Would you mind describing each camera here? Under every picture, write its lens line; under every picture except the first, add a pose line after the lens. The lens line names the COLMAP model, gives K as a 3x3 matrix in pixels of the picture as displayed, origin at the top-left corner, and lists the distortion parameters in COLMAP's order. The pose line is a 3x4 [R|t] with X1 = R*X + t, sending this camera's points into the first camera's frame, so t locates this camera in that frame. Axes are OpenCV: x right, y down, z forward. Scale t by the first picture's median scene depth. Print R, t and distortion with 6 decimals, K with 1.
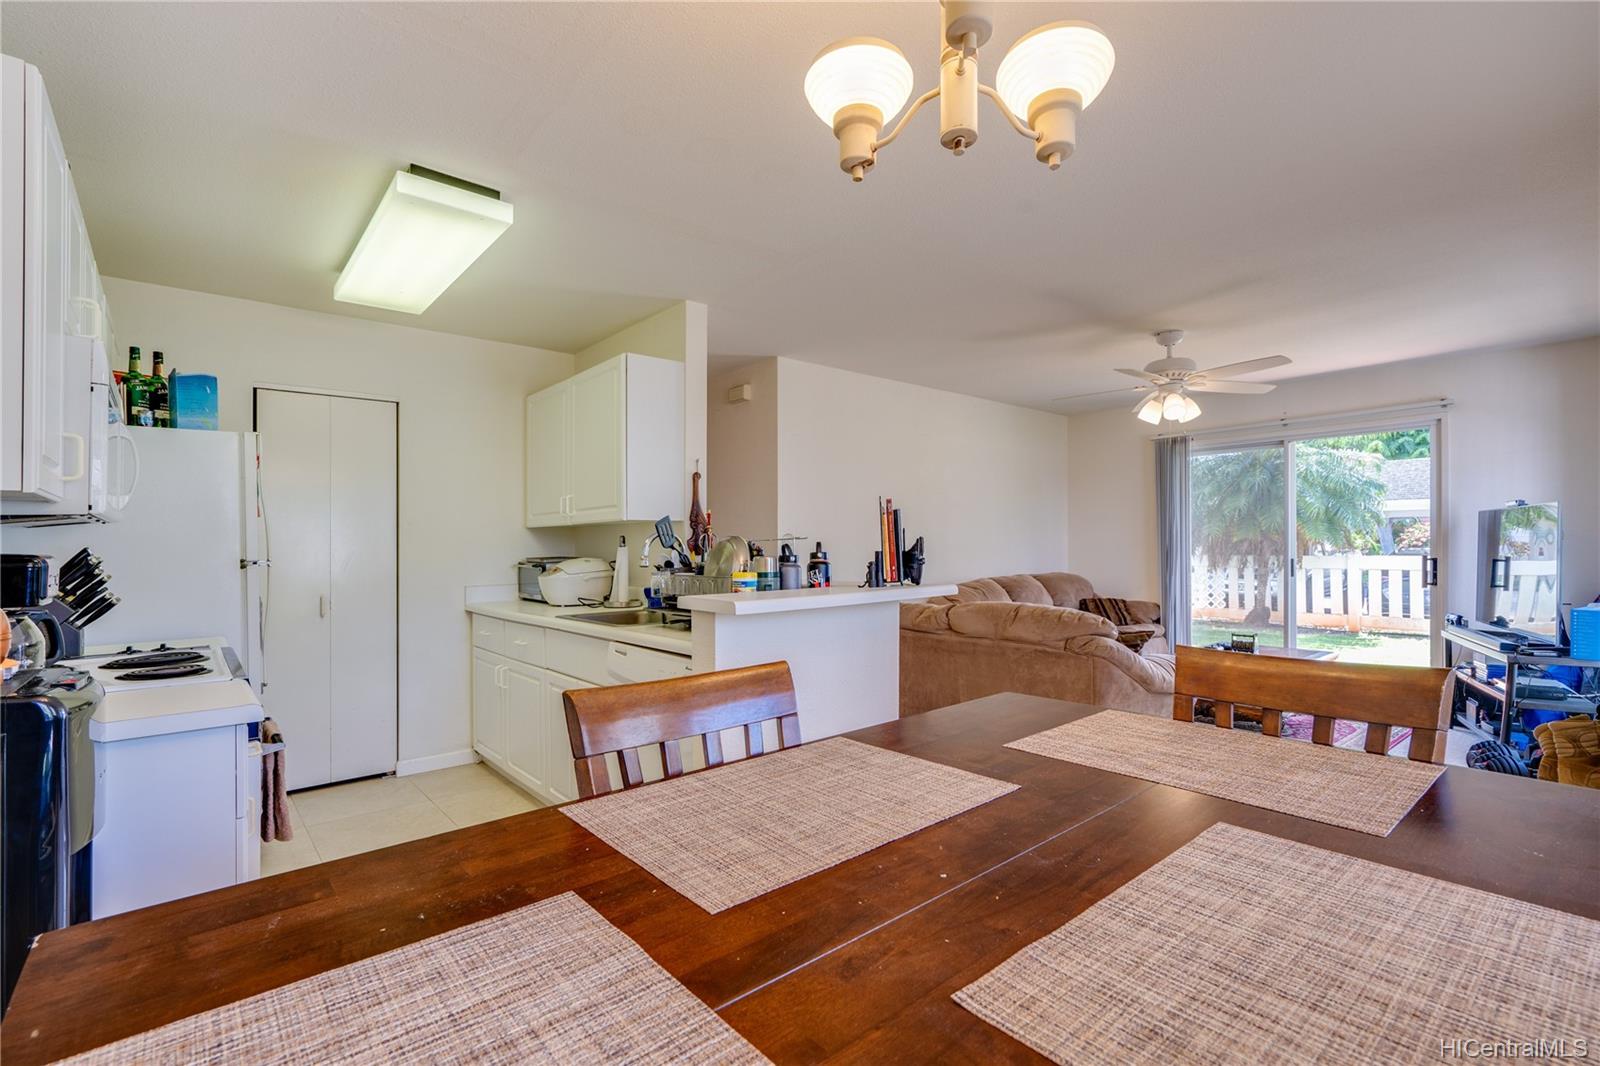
lens RADIAL K [[729.3, 0, 797.5], [0, 729.3, 523.8], [0, 0, 1]] dist [-0.003006, 0.001768]
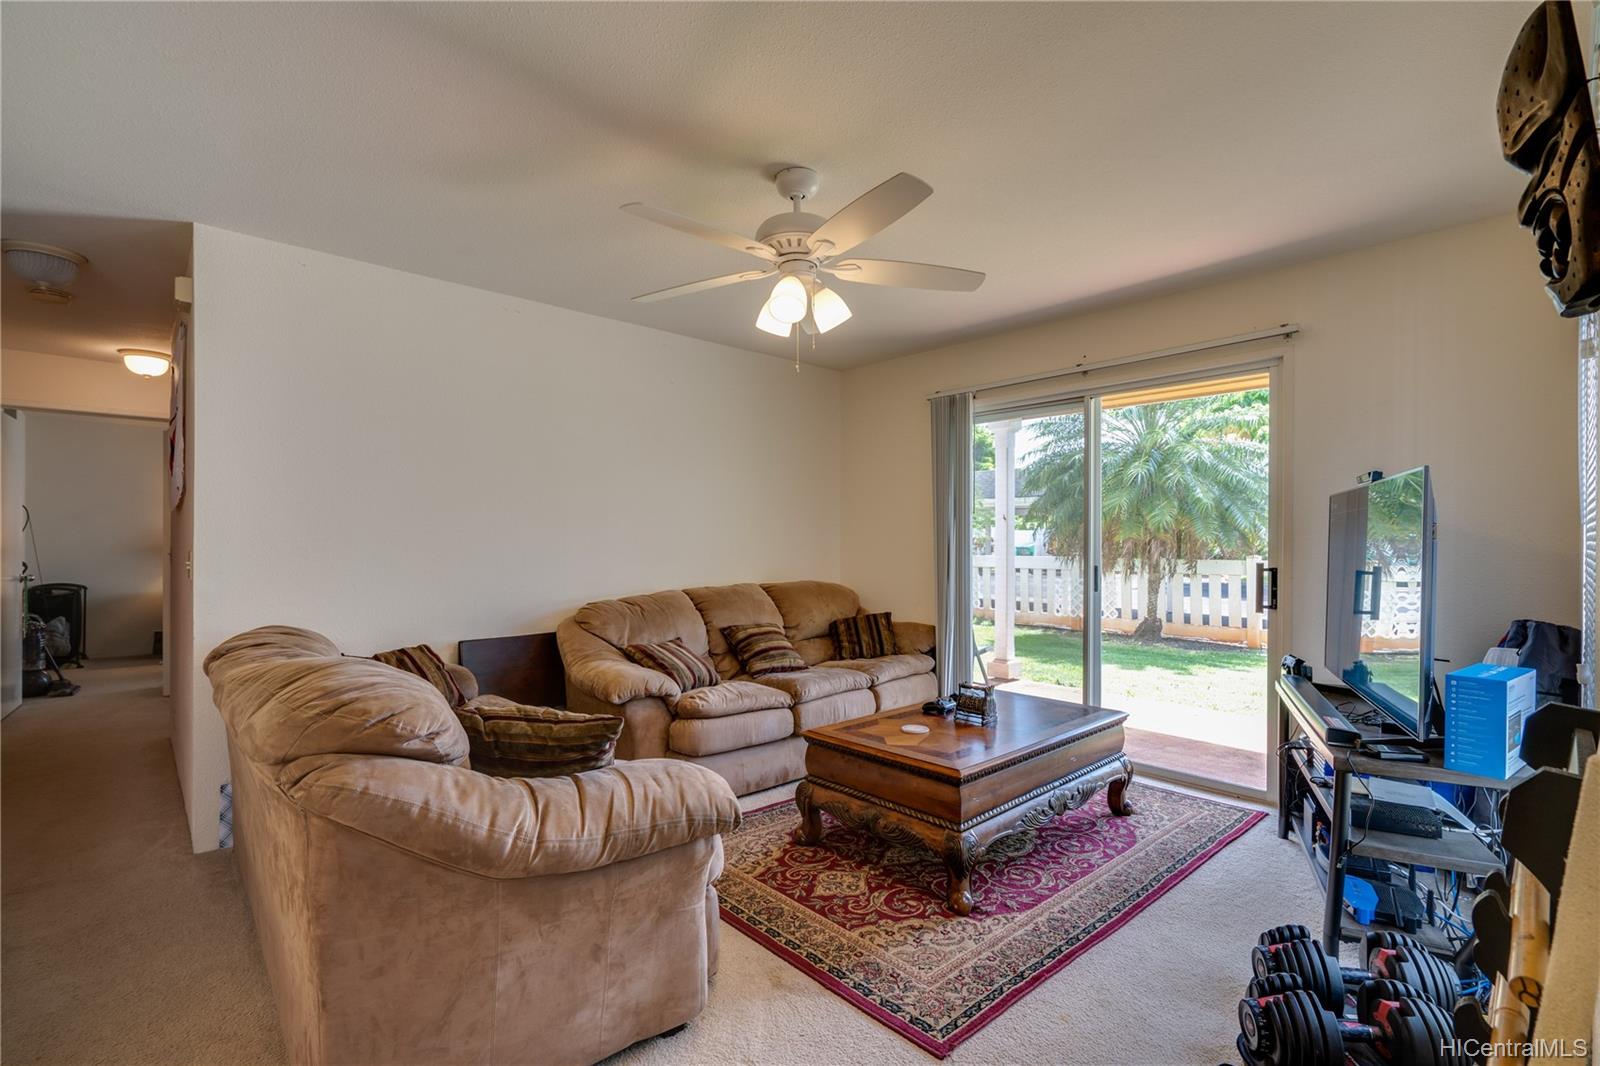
lens RADIAL K [[729.3, 0, 818.0], [0, 729.3, 503.3], [0, 0, 1]] dist [-0.003006, 0.001768]
pose [[0.998751, 0.014206, 0.047901, 0.608248], [-0.013207, 0.999690, -0.021110, 0.012287], [-0.048186, 0.020451, 0.998629, 0.512720]]
